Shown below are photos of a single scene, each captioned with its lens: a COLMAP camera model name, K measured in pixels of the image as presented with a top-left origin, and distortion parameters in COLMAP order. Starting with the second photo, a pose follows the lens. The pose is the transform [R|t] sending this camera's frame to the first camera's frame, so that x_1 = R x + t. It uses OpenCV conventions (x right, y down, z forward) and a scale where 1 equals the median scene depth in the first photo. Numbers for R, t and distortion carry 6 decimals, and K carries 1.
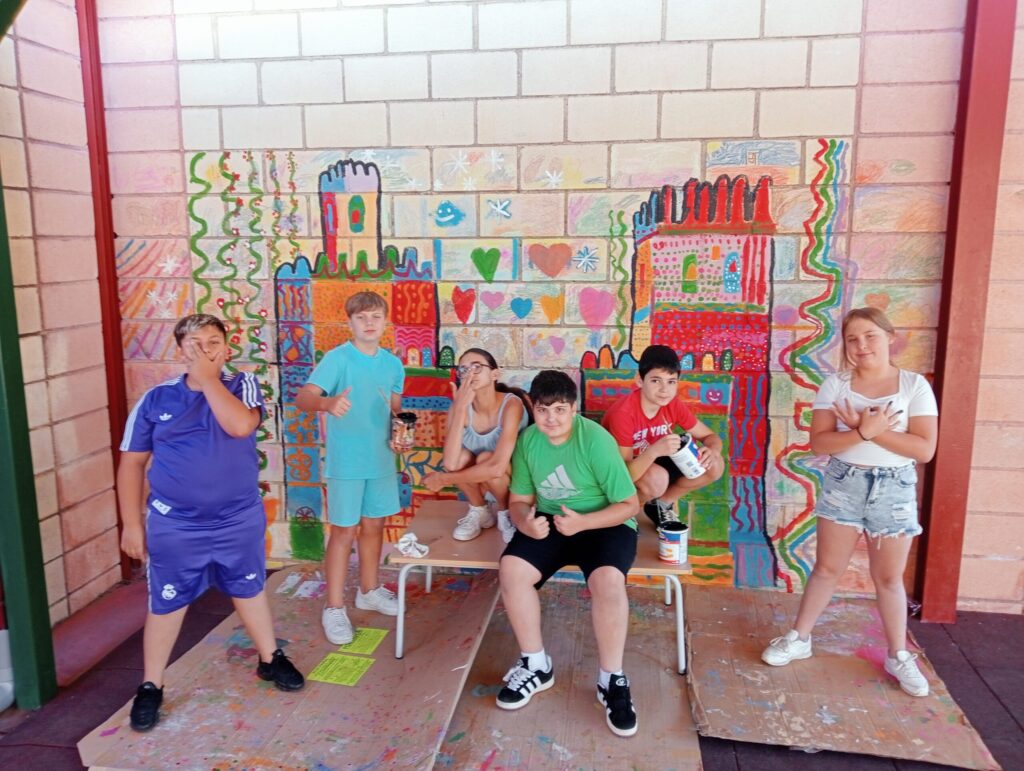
lens RADIAL K [[795.1, 0, 508.5], [0, 795.1, 392.7], [0, 0, 1]] dist [0.034979, -0.092717]
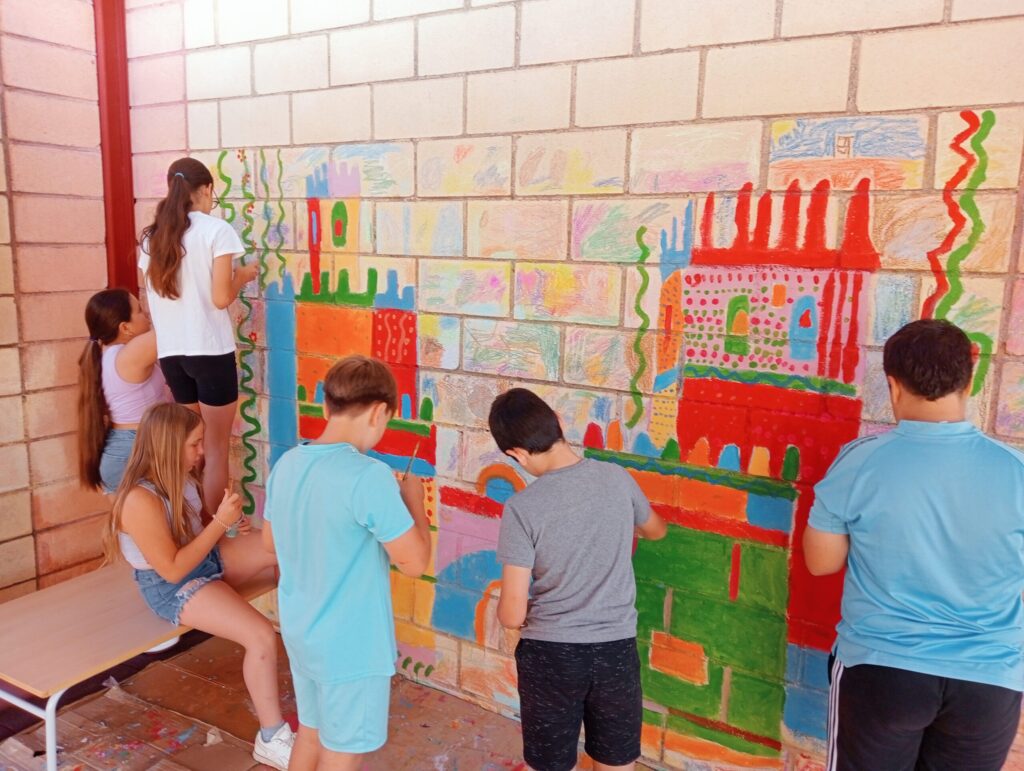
lens RADIAL K [[795.1, 0, 508.7], [0, 795.1, 384.8], [0, 0, 1]] dist [0.034979, -0.092717]
pose [[0.925269, 0.090411, -0.368379, 0.294068], [-0.093831, 0.995550, 0.008658, -0.087615], [0.367522, 0.026554, 0.929636, 0.324012]]
